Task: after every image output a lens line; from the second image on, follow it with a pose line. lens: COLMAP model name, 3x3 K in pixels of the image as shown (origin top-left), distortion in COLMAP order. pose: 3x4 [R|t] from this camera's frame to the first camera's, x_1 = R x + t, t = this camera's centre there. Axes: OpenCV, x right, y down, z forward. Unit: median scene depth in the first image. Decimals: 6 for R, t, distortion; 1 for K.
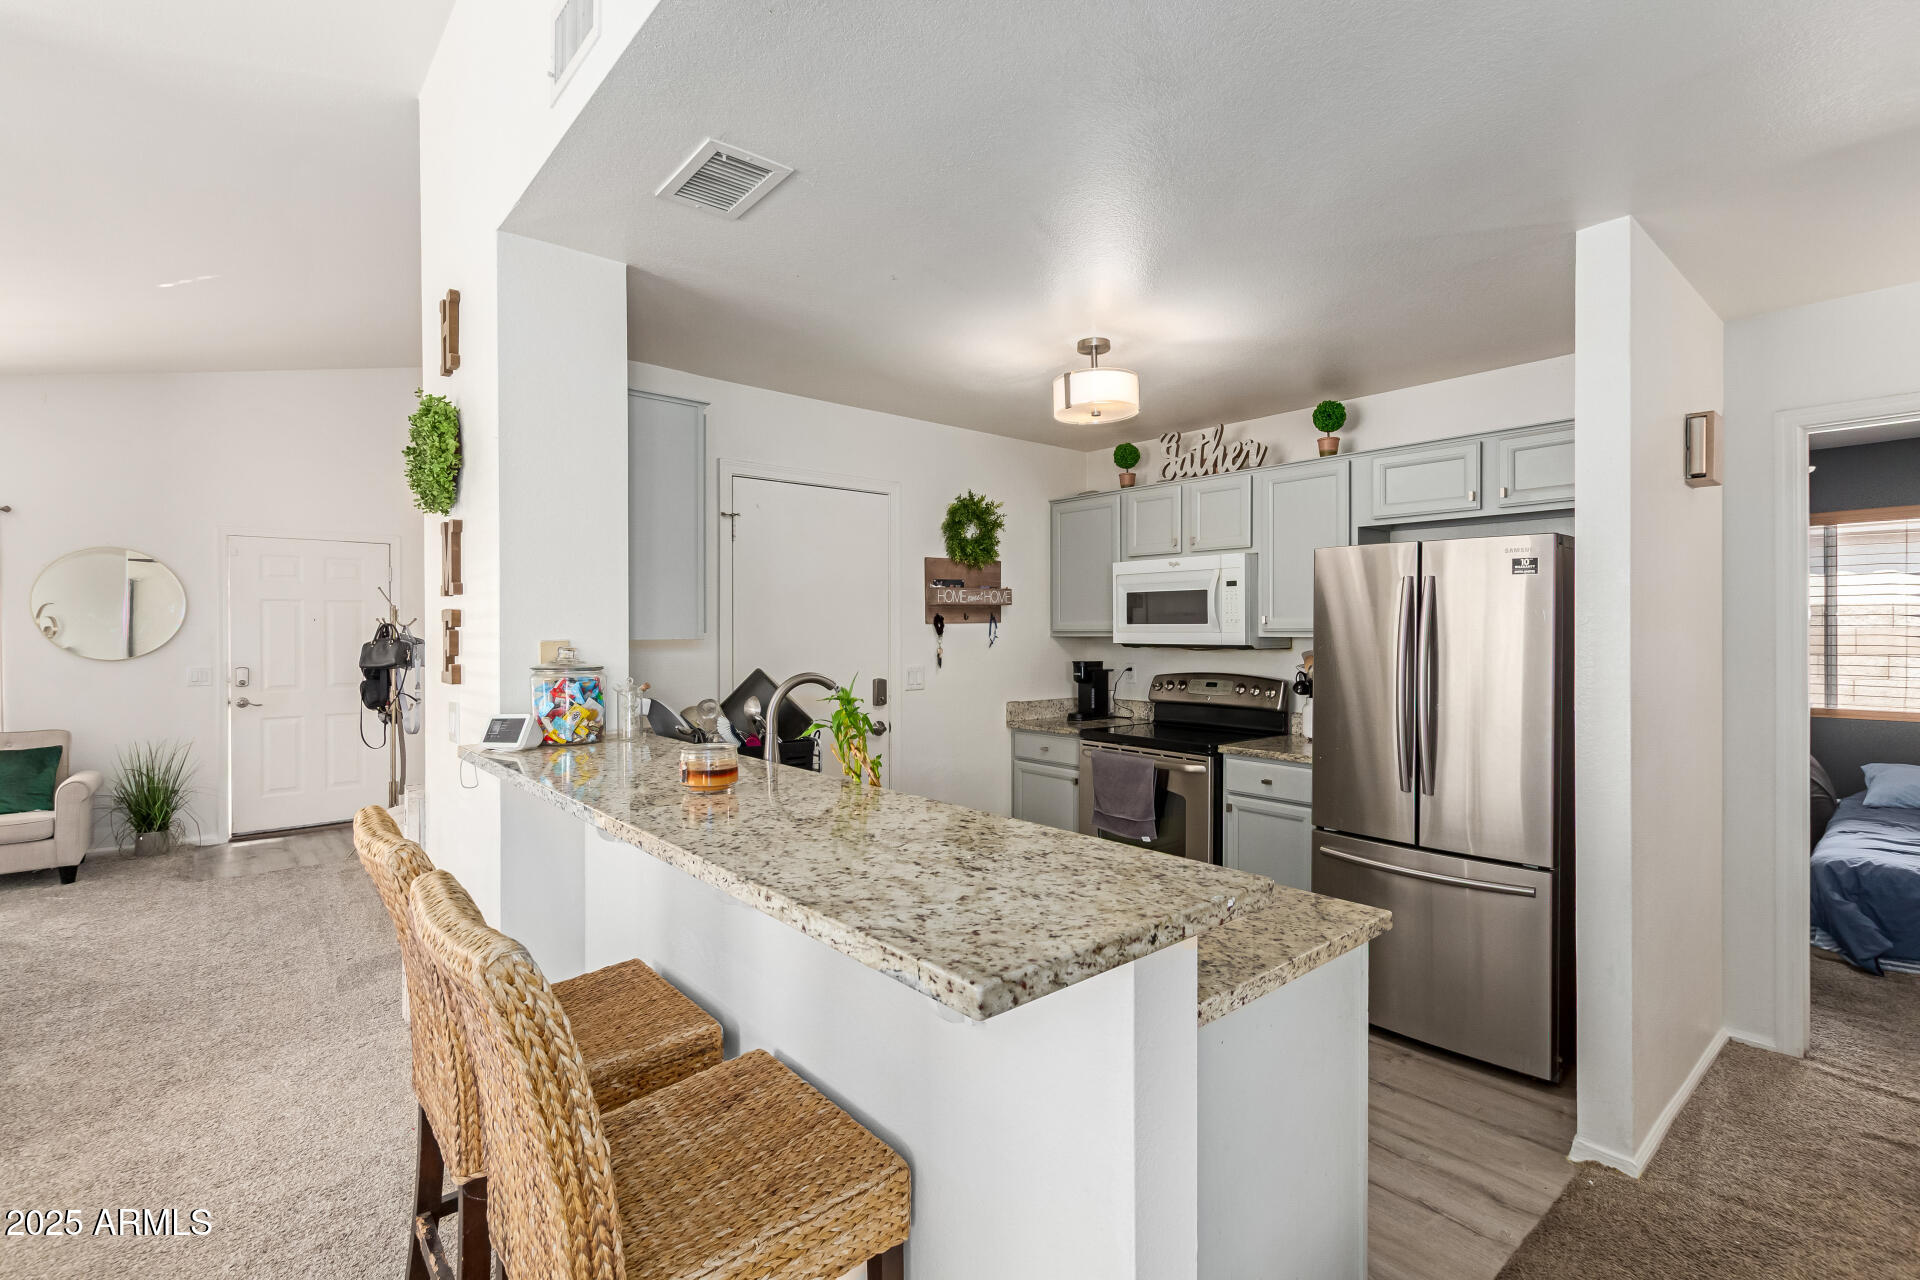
lens RADIAL K [[878.7, 0, 948.9], [0, 878.7, 638.1], [0, 0, 1]] dist [0.009042, -0.004124]
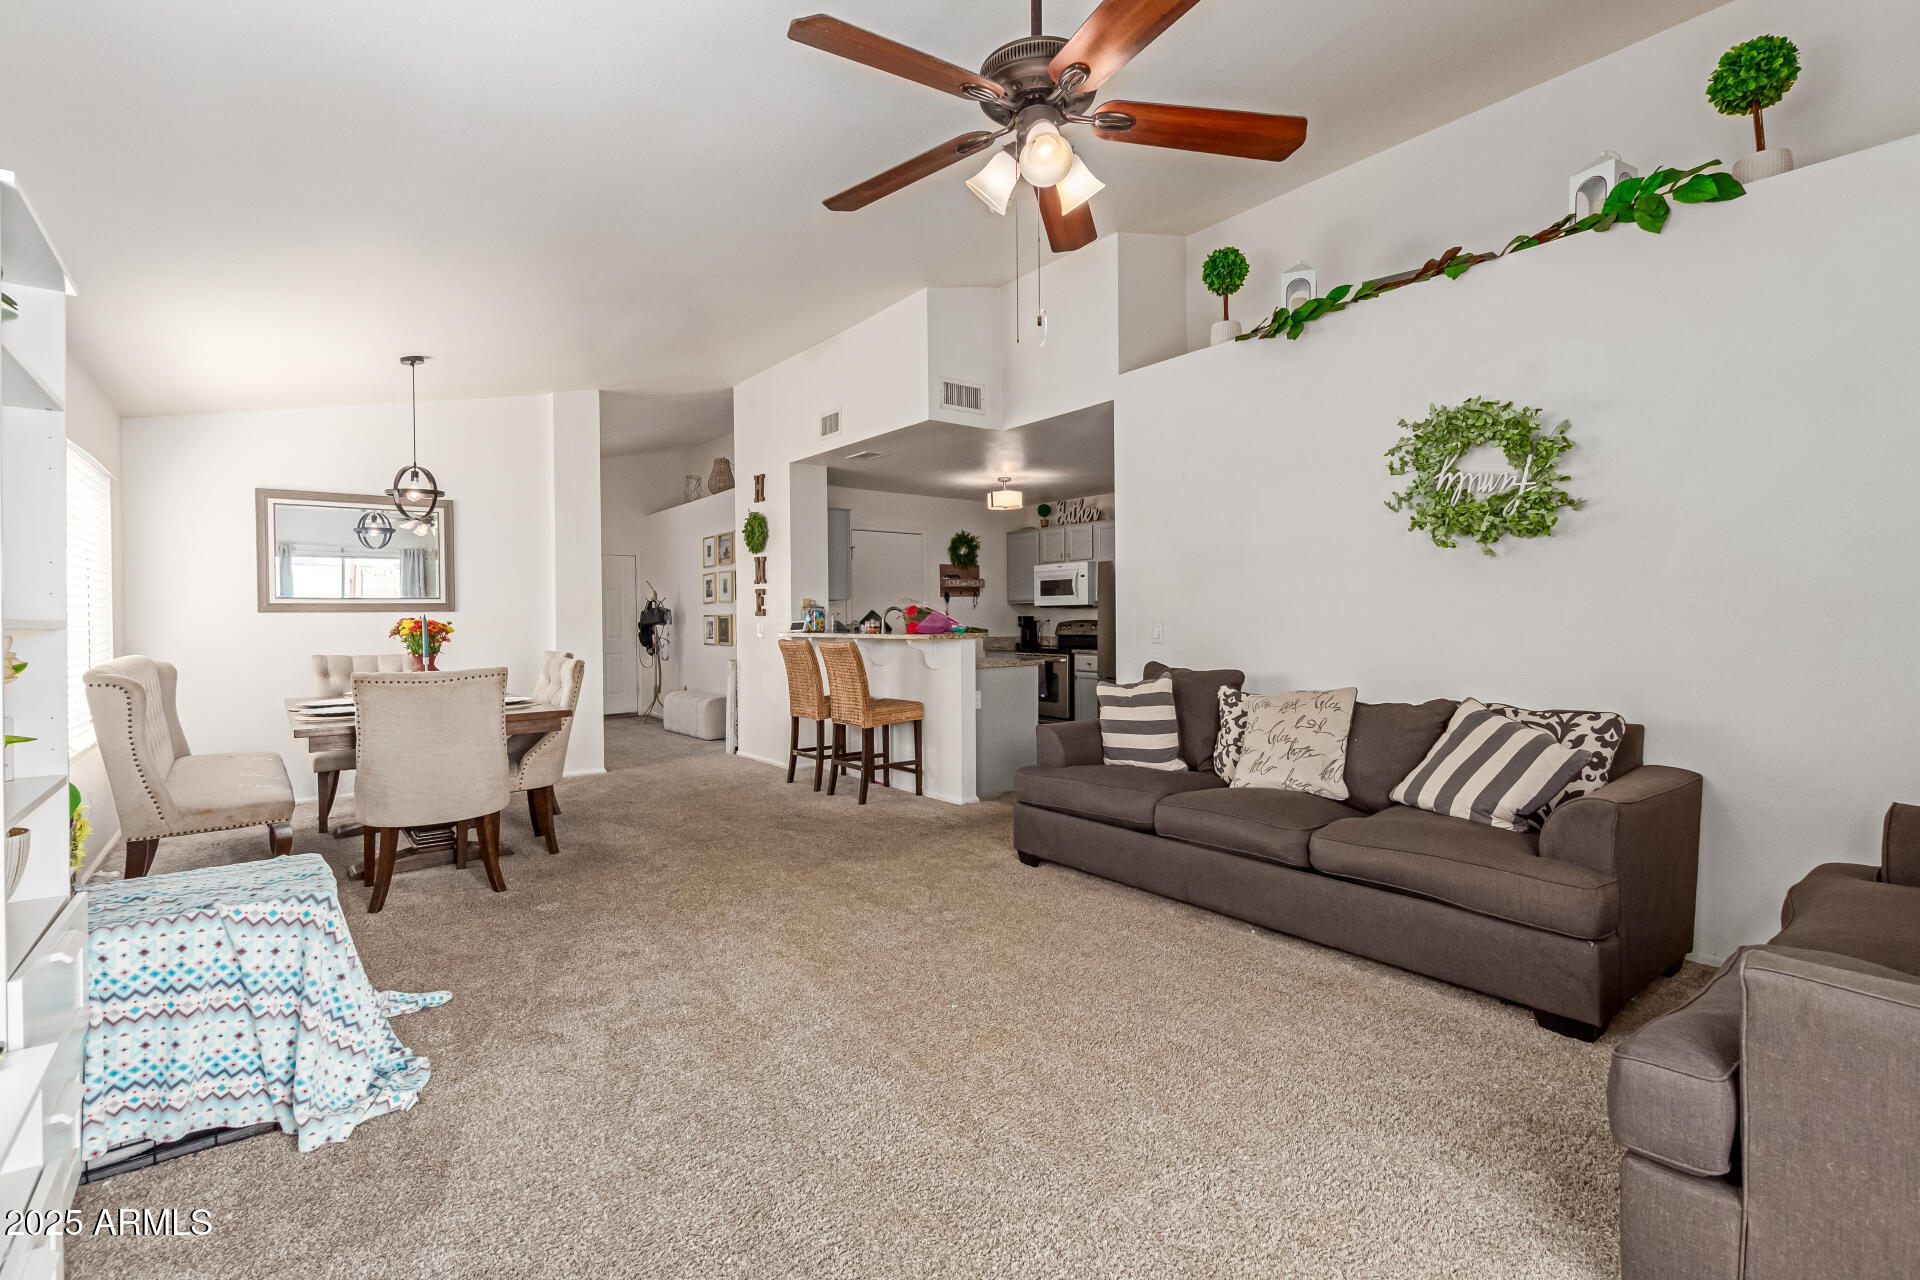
lens RADIAL K [[878.7, 0, 967.4], [0, 878.7, 635.5], [0, 0, 1]] dist [0.009042, -0.004124]
pose [[0.999455, -0.005118, -0.032615, 0.099391], [0.005449, 0.999935, 0.010064, 0.052111], [0.032562, -0.010236, 0.999417, -1.007026]]
